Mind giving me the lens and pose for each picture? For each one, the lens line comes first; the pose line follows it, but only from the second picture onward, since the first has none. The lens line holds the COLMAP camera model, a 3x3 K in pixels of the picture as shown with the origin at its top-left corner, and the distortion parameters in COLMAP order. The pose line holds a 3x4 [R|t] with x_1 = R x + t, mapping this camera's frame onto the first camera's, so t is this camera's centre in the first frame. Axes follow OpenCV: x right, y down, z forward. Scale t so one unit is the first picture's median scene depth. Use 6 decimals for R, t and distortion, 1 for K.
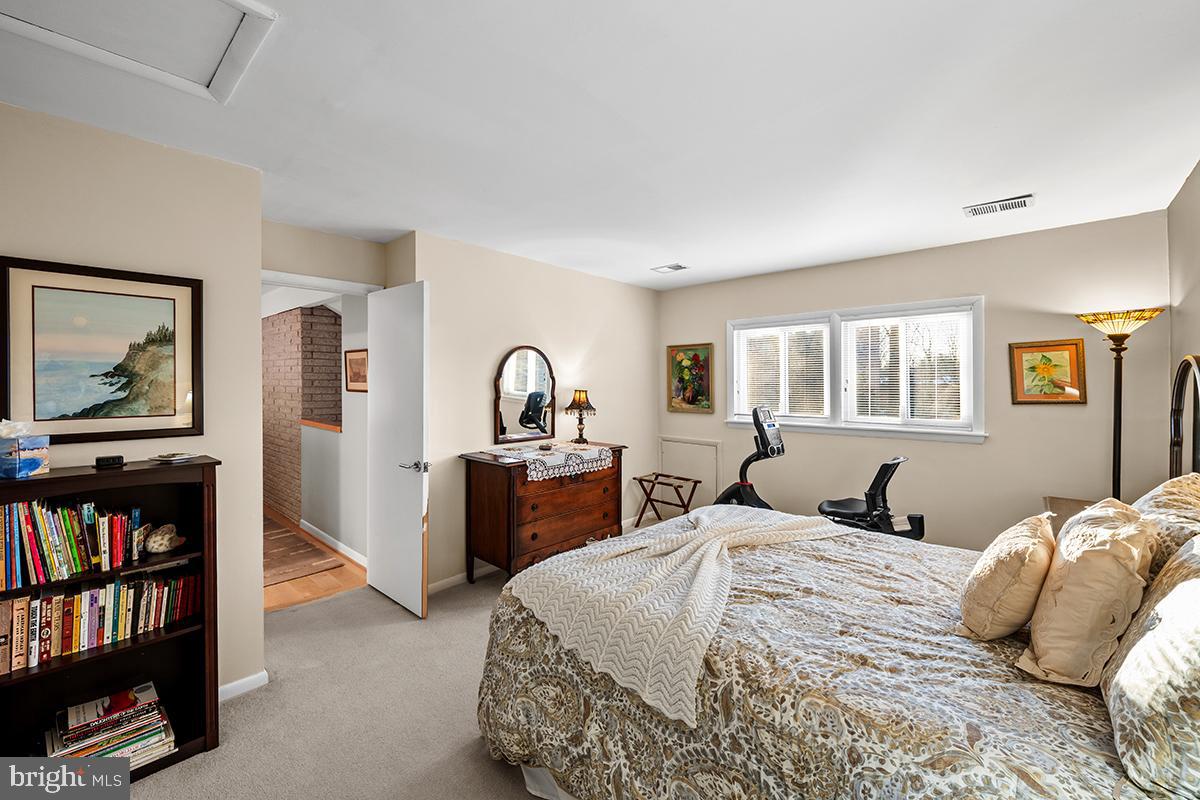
lens RADIAL K [[486.3, 0, 599.6], [0, 486.3, 388.1], [0, 0, 1]] dist [0.007442, -0.000344]
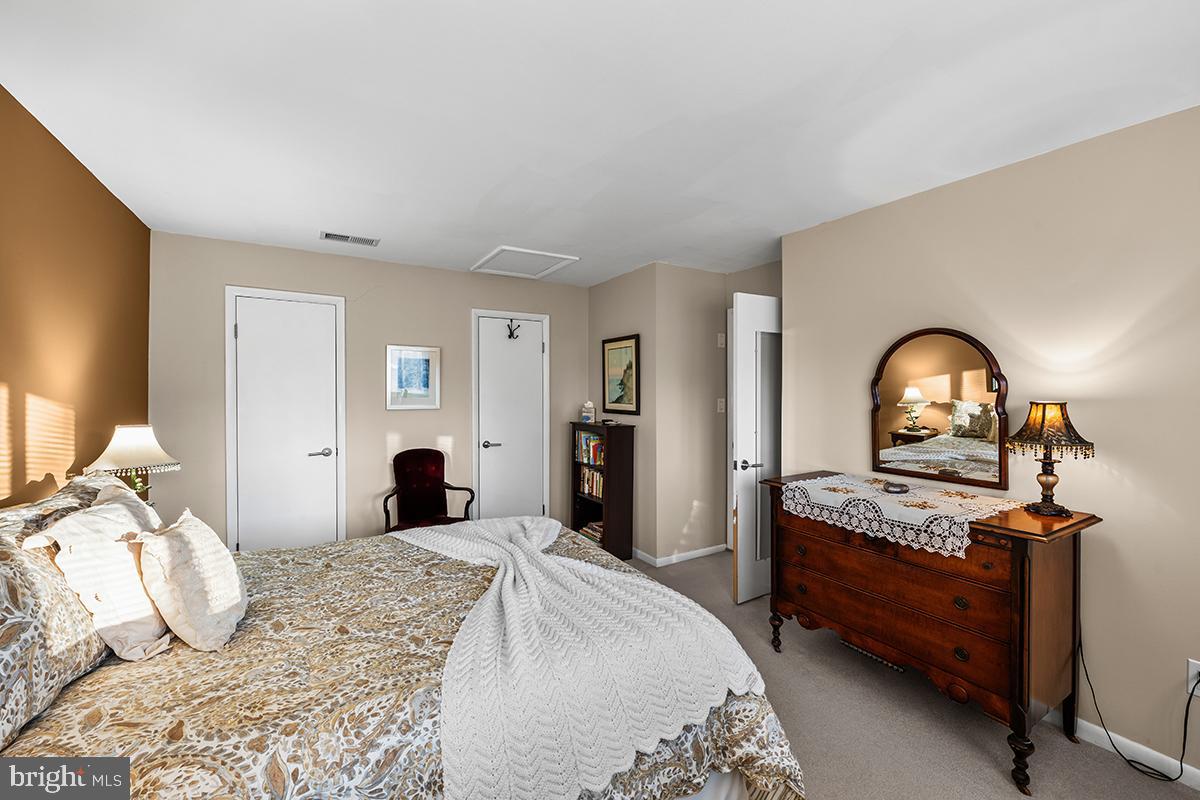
lens RADIAL K [[486.3, 0, 599.0], [0, 486.3, 394.2], [0, 0, 1]] dist [0.007442, -0.000344]
pose [[-0.289452, 0.006845, -0.957168, 0.662096], [-0.013009, 0.999854, 0.011084, -0.003156], [0.957104, 0.015660, -0.289320, 0.883519]]
